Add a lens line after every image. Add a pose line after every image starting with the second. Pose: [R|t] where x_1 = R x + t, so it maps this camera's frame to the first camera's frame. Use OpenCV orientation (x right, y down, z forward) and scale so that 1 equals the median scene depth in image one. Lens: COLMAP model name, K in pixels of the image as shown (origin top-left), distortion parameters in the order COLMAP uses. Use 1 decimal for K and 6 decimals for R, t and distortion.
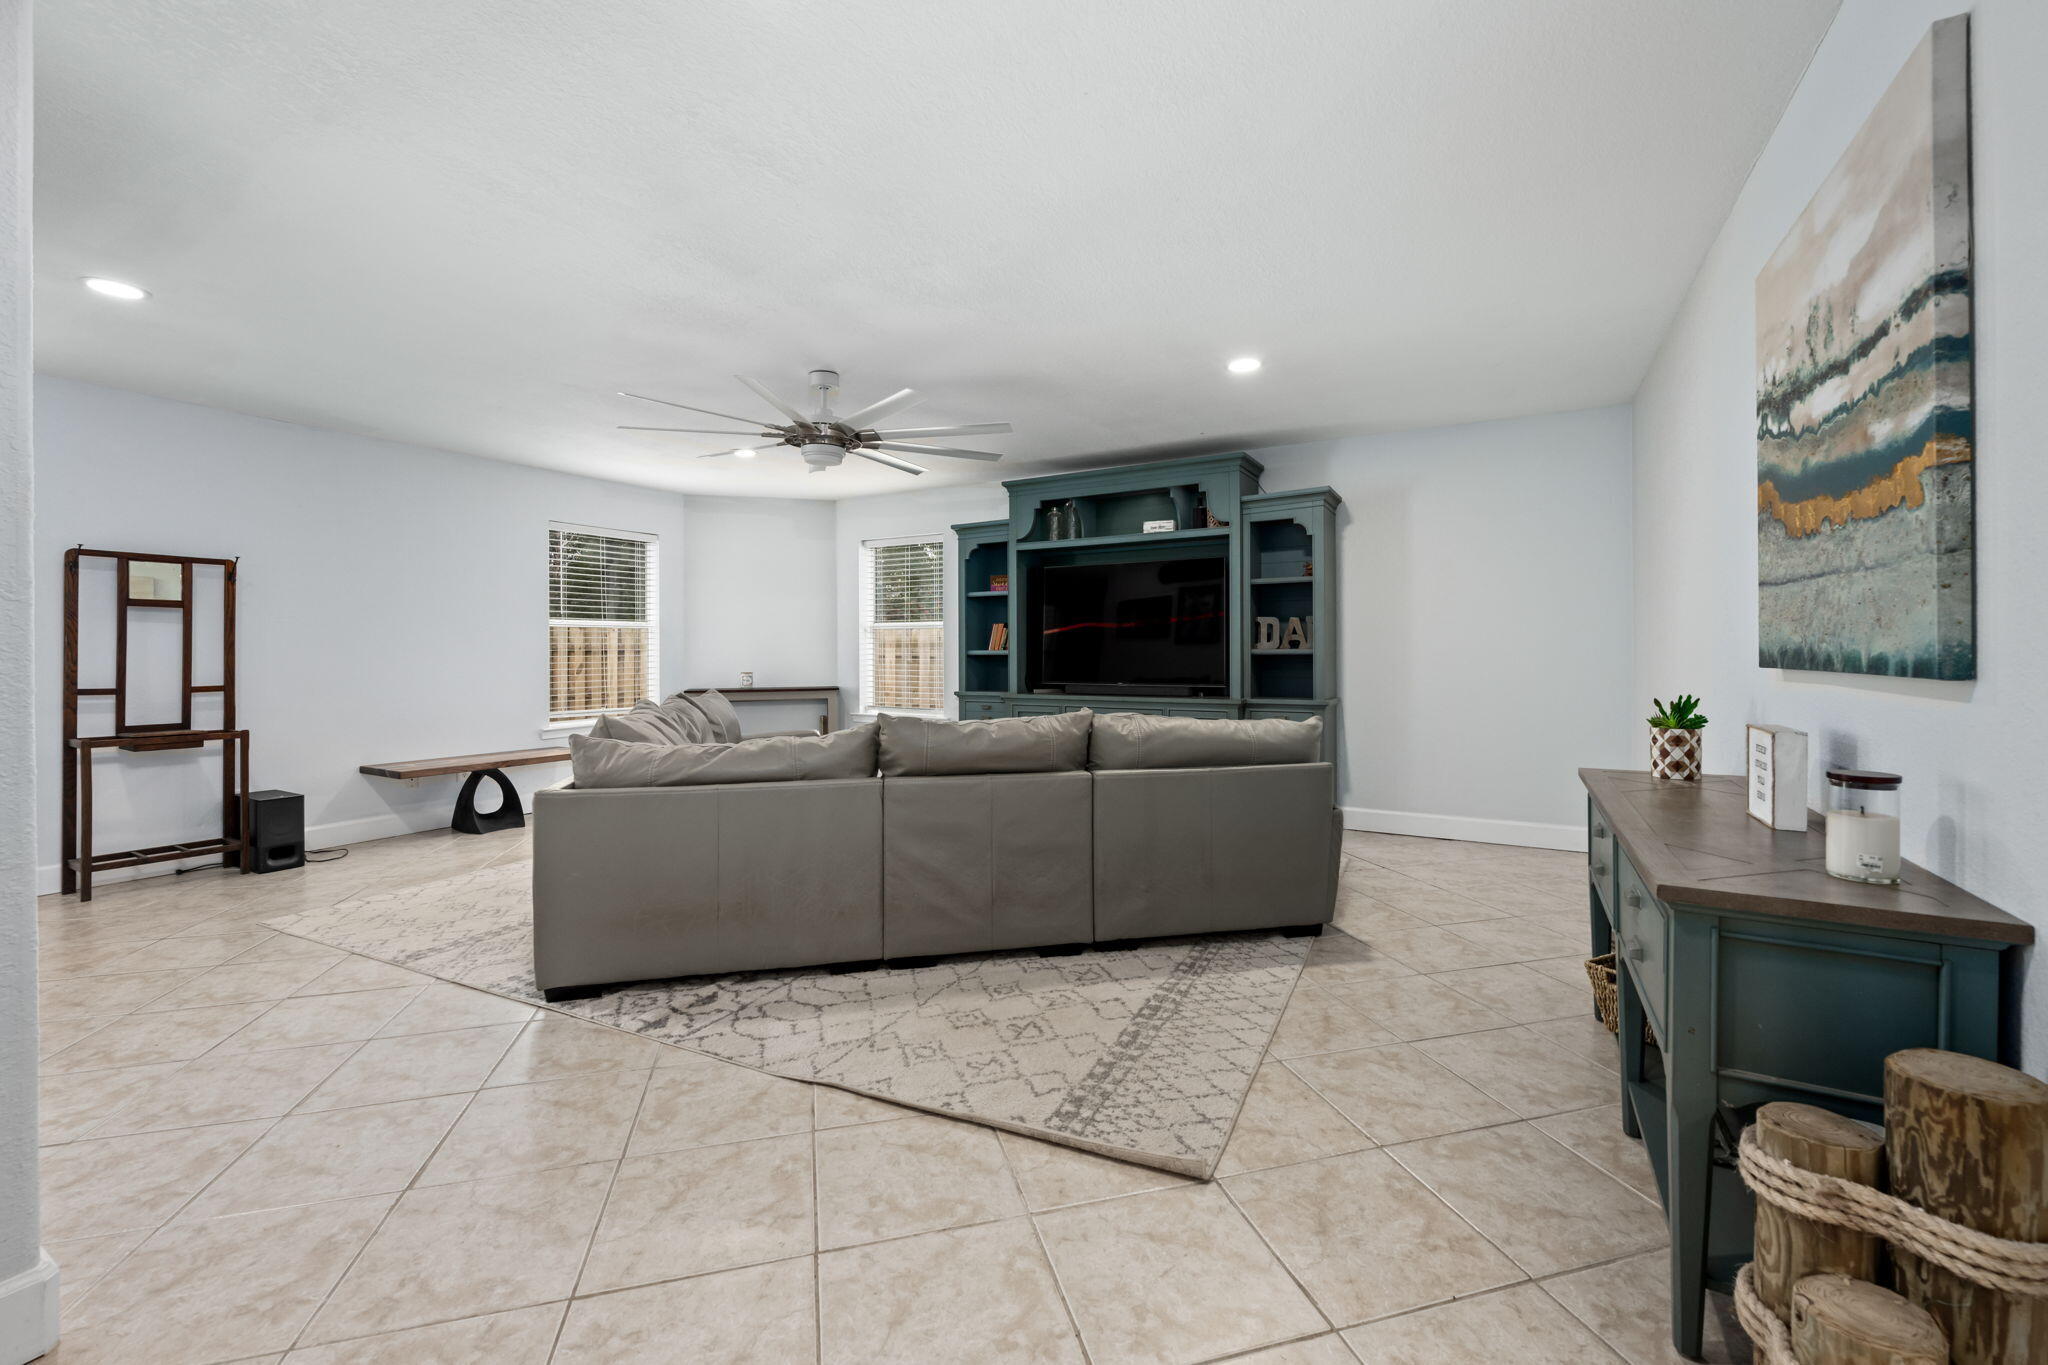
lens RADIAL K [[821.8, 0, 1023.5], [0, 821.8, 645.7], [0, 0, 1]] dist [-0.013004, 0.000333]
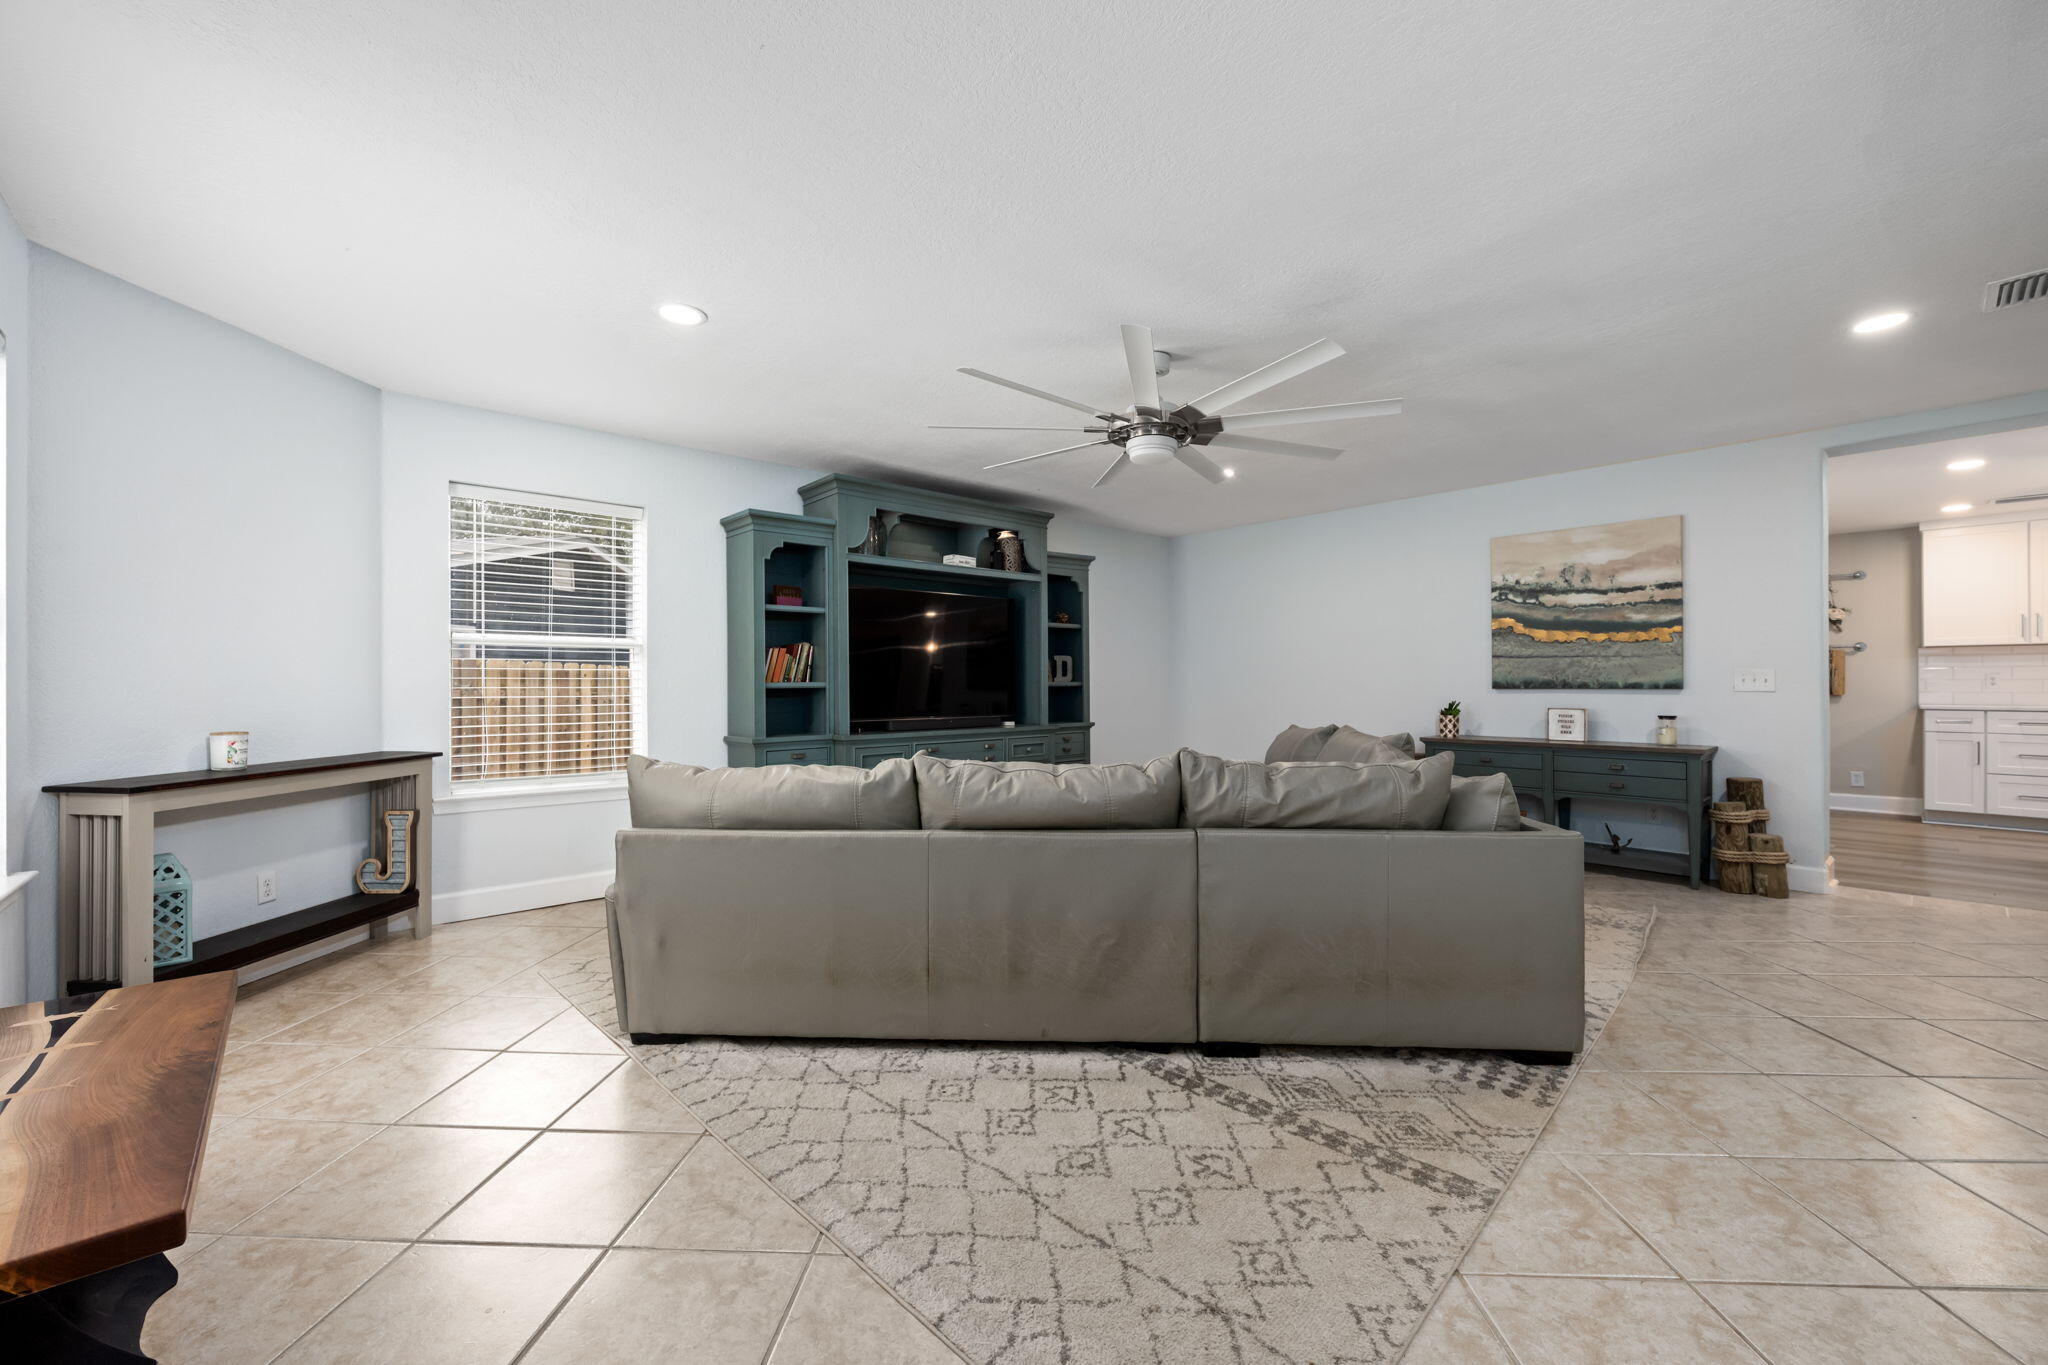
lens RADIAL K [[821.8, 0, 1017.8], [0, 821.8, 682.3], [0, 0, 1]] dist [-0.013004, 0.000333]
pose [[0.312987, 0.007659, 0.949726, -0.853799], [-0.004441, 0.999968, -0.006601, 0.012329], [-0.949747, -0.002152, 0.313011, 0.678597]]
